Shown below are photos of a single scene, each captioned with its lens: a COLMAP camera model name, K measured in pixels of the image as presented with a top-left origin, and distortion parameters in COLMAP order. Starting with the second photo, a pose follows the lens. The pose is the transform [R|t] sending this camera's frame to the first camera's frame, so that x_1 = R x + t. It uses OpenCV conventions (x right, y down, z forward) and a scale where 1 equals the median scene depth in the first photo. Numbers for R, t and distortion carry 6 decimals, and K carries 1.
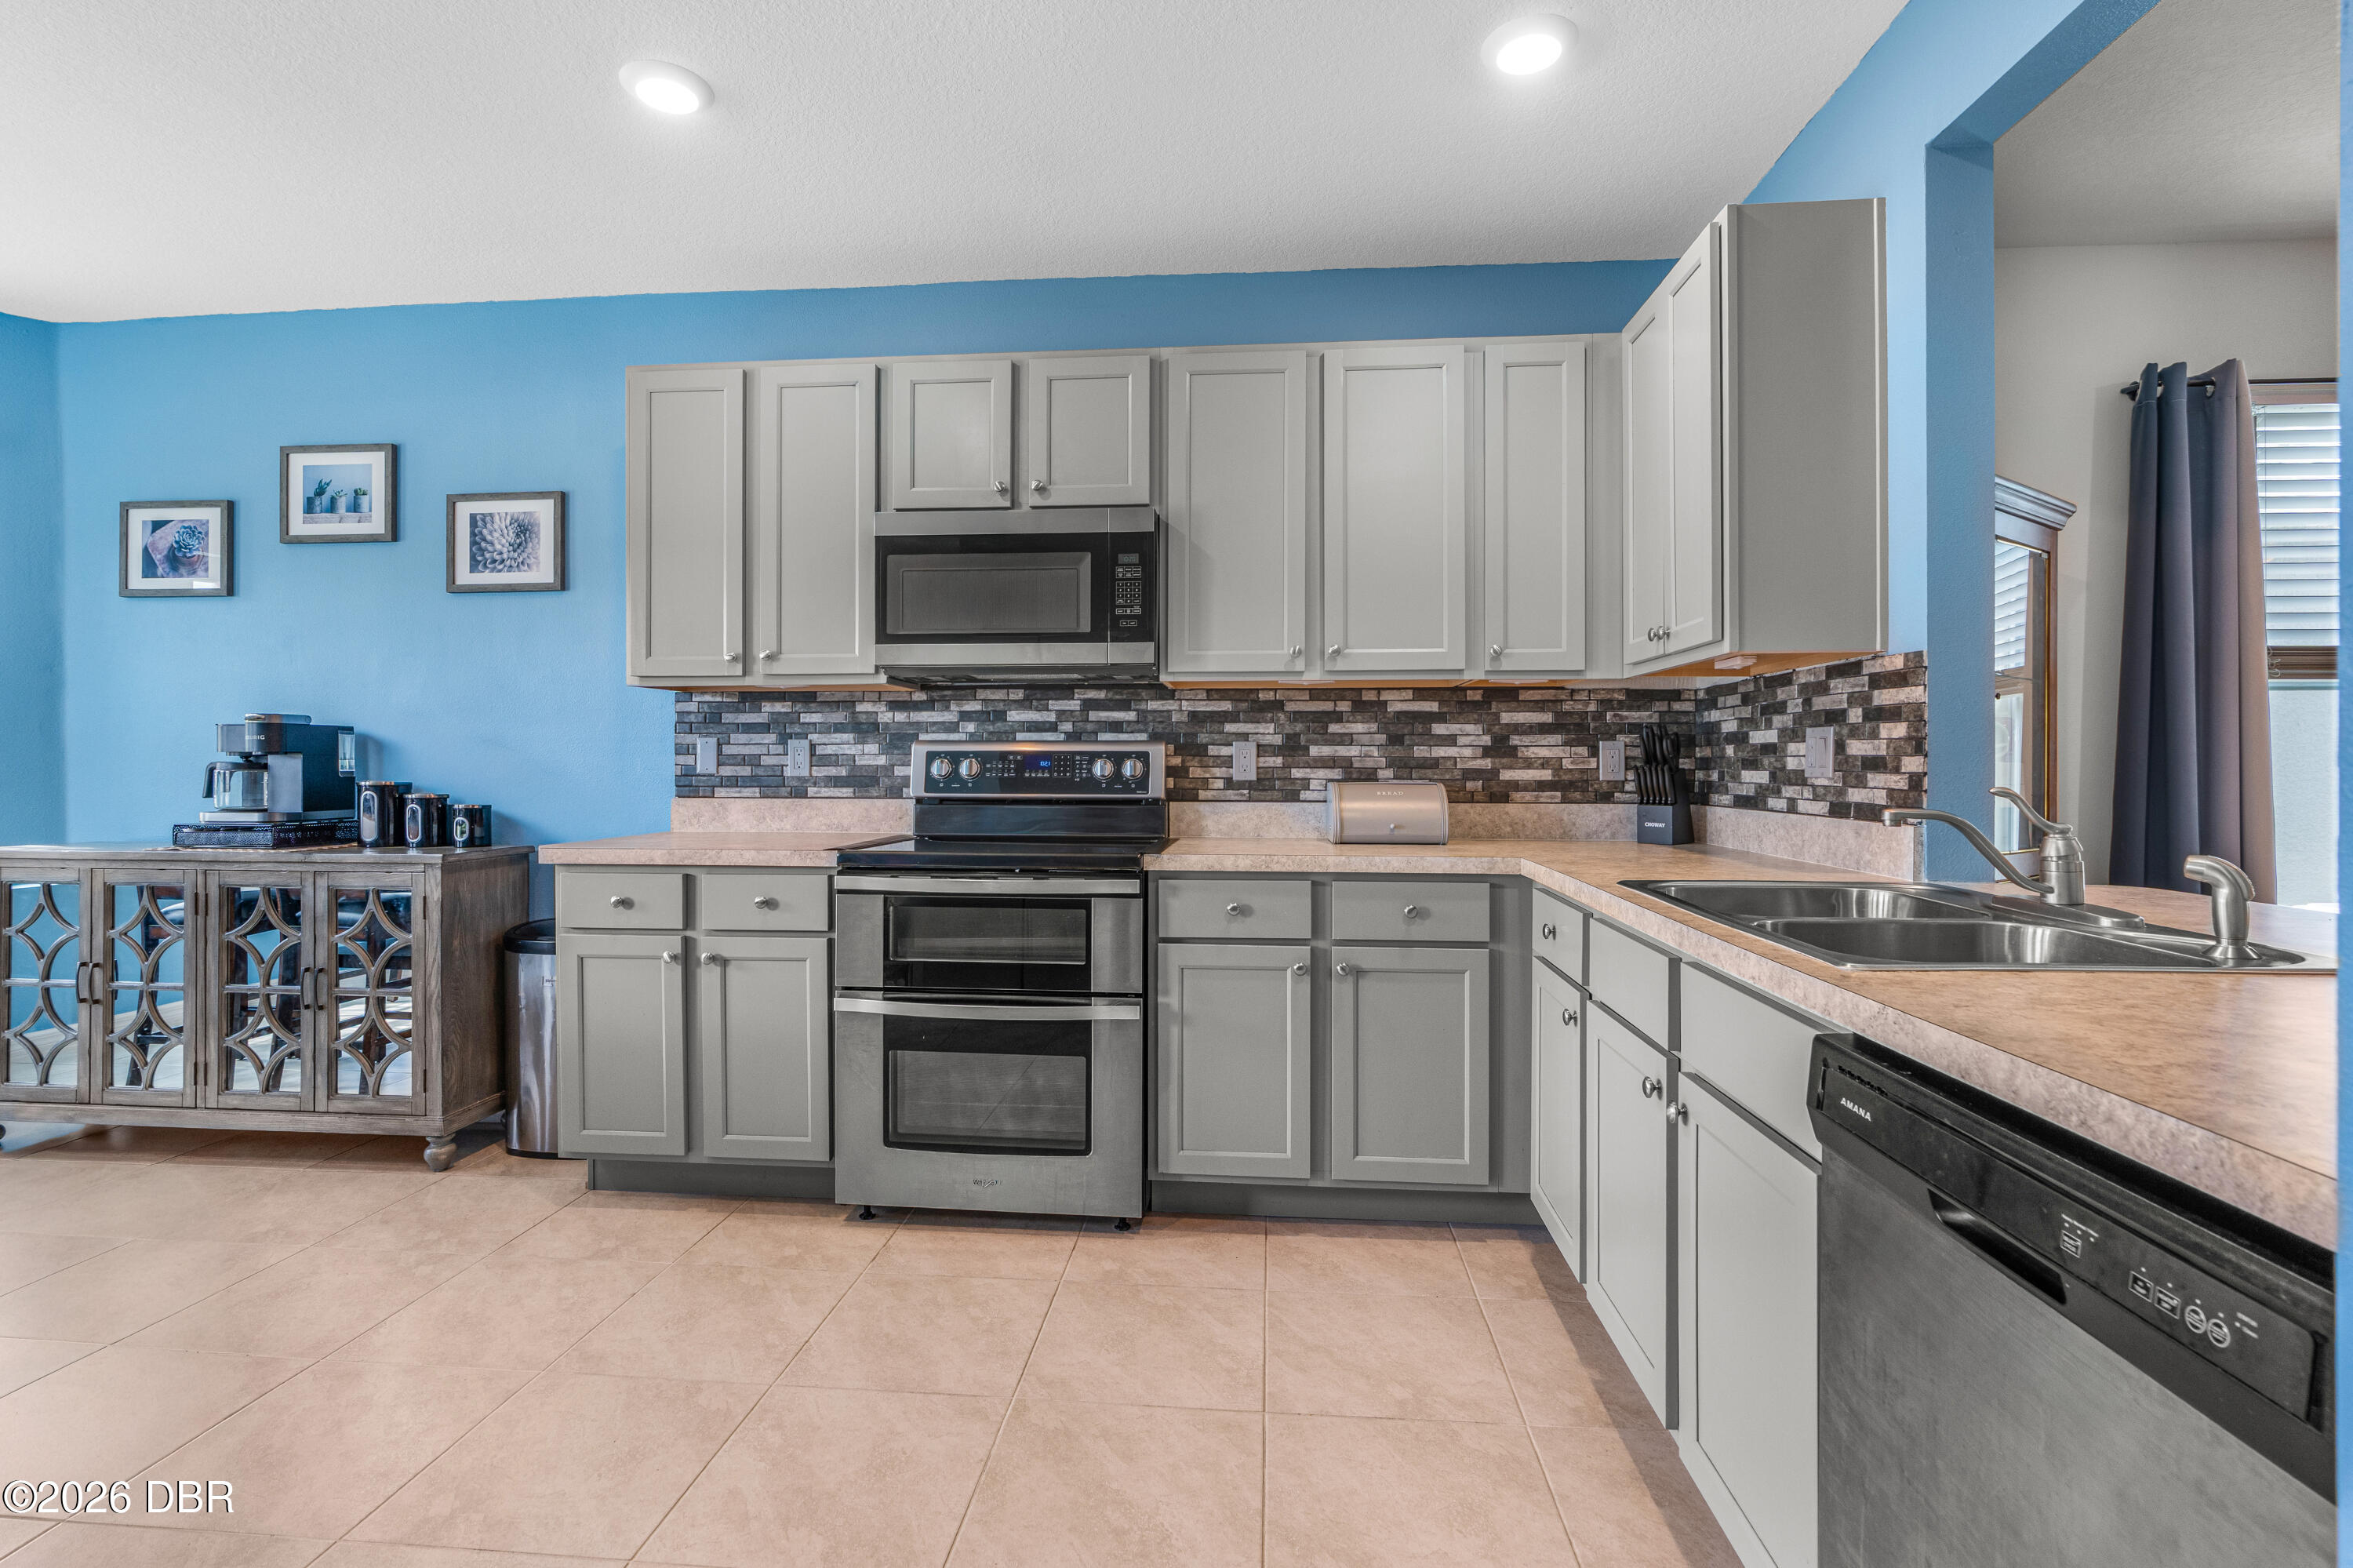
lens RADIAL K [[1086.8, 0, 1171.1], [0, 1086.8, 767.3], [0, 0, 1]] dist [-0.003504, 0.000056]
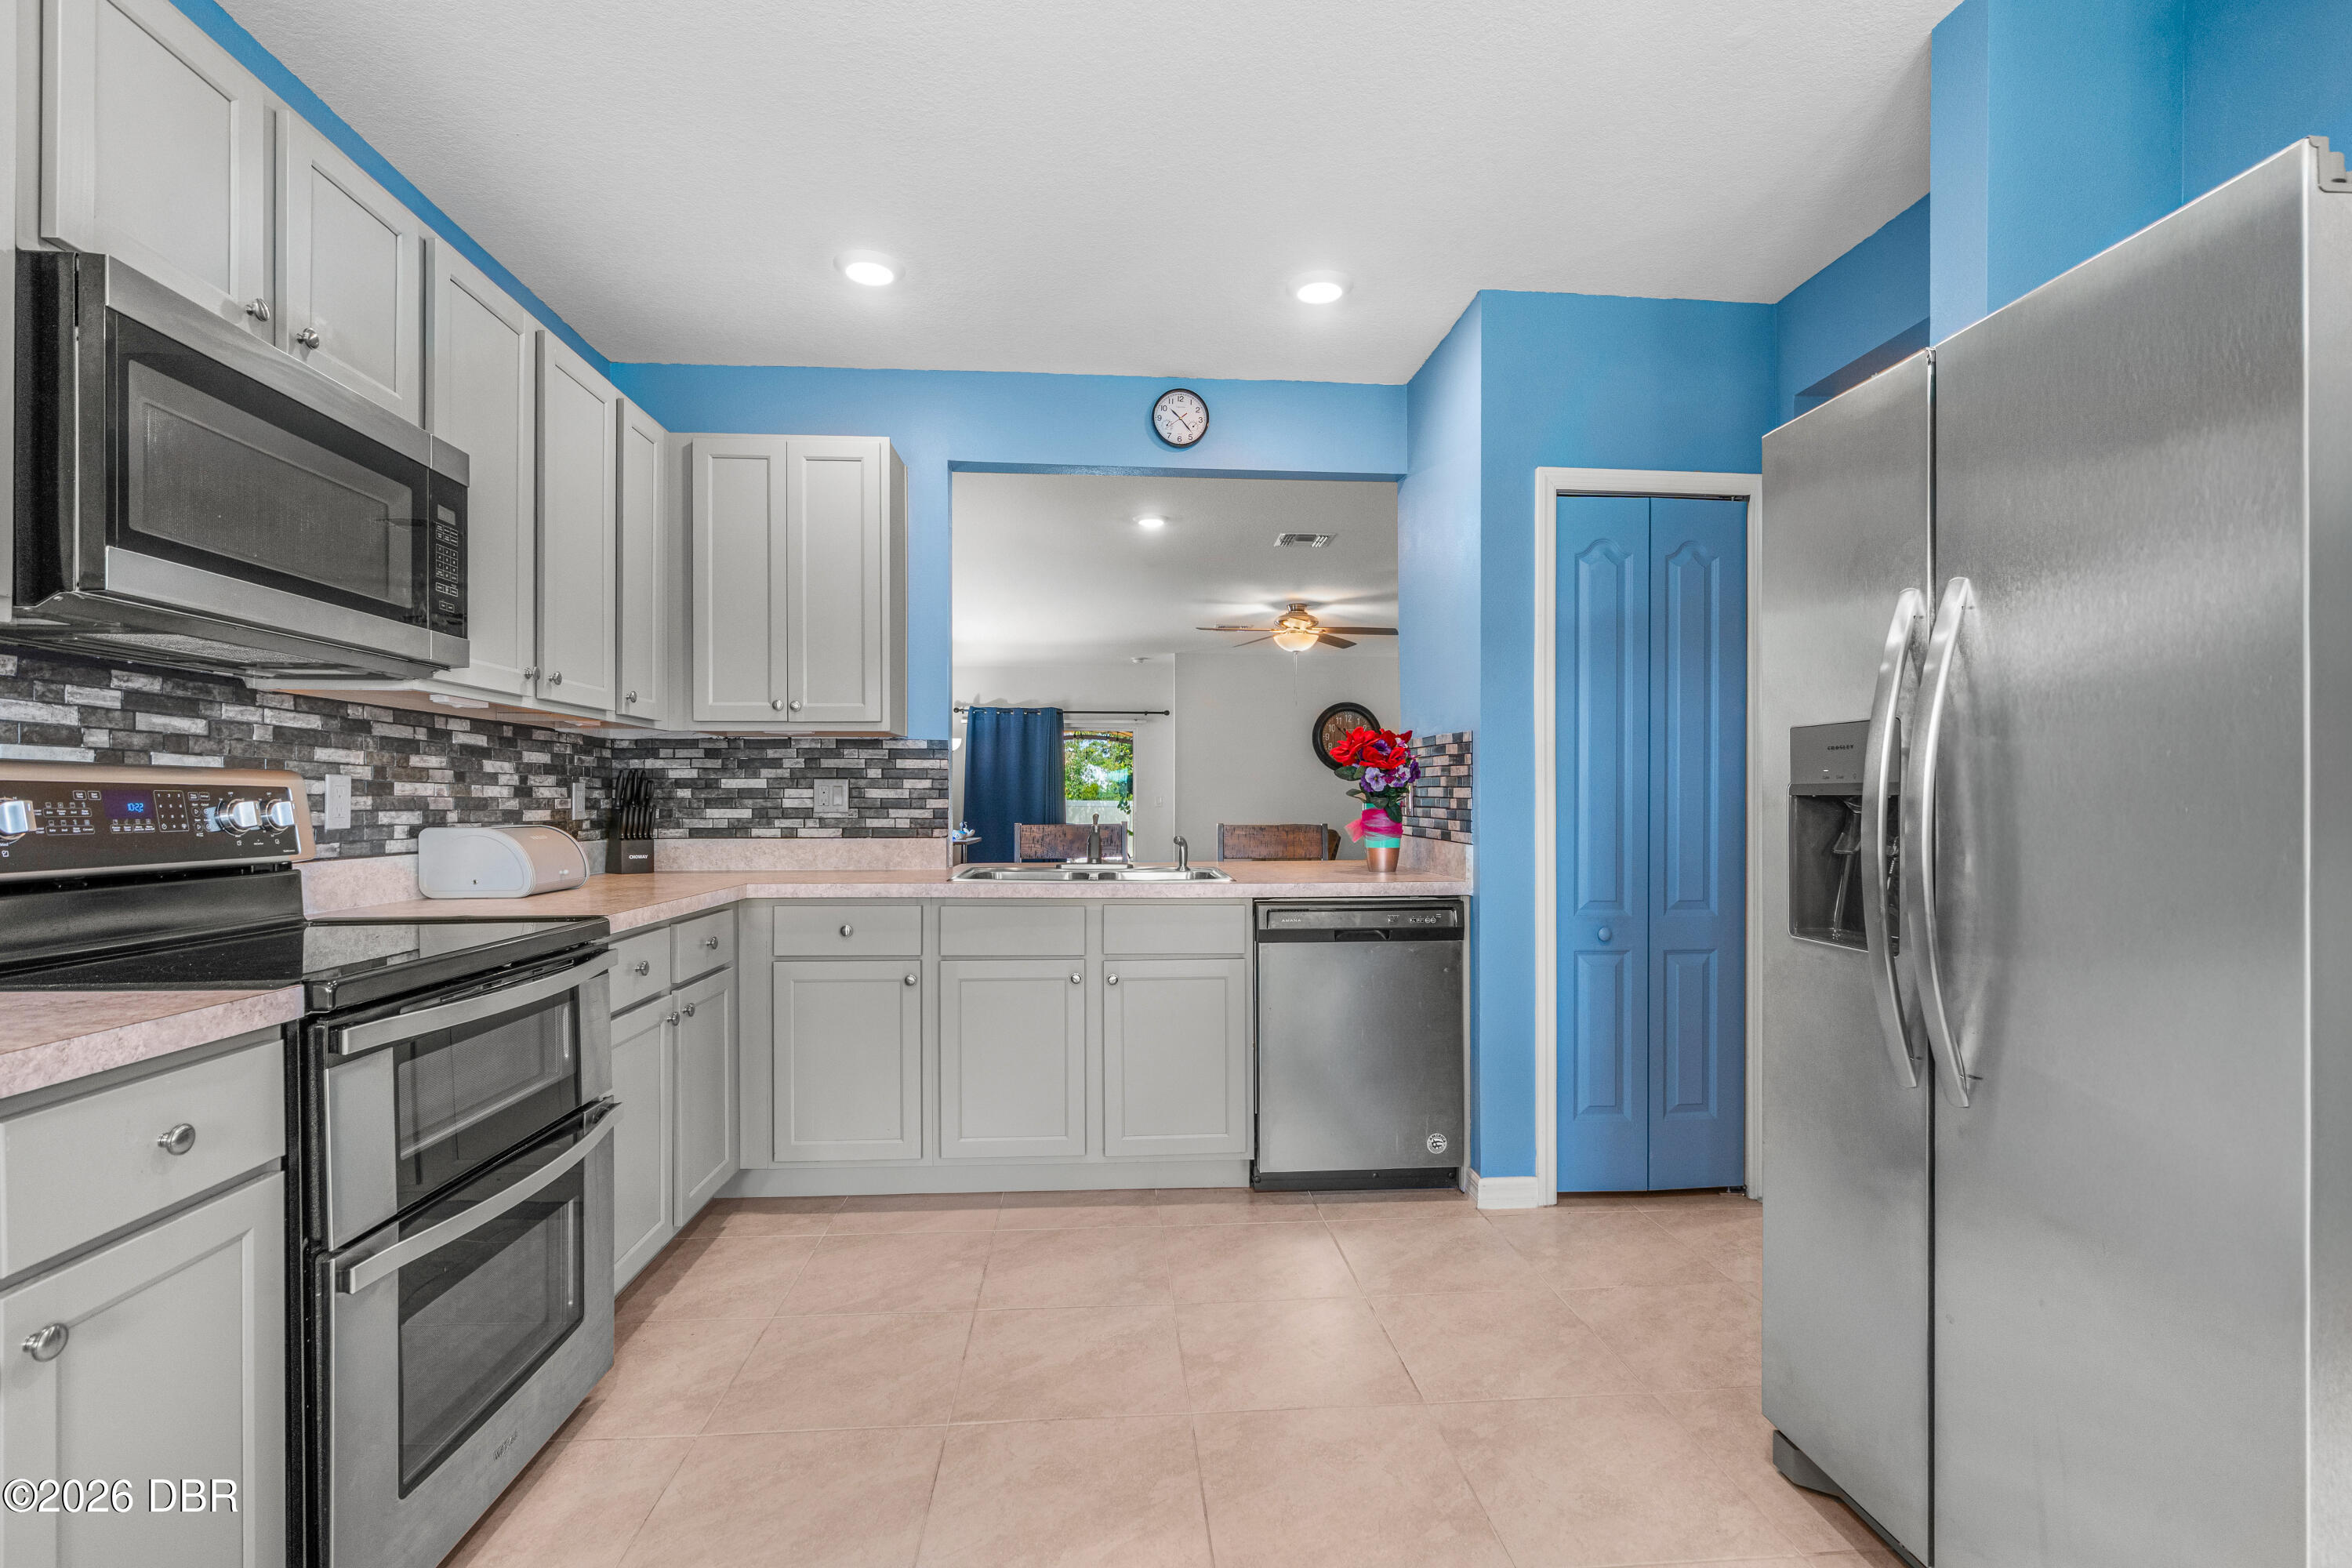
lens RADIAL K [[1086.3, 0, 1173.9], [0, 1086.3, 798.6], [0, 0, 1]] dist [-0.003504, 0.000056]
pose [[-0.163818, 0.001642, 0.986489, -0.728254], [0.004657, 0.999989, -0.000891, -0.004841], [-0.986480, 0.004449, -0.163824, 0.583911]]
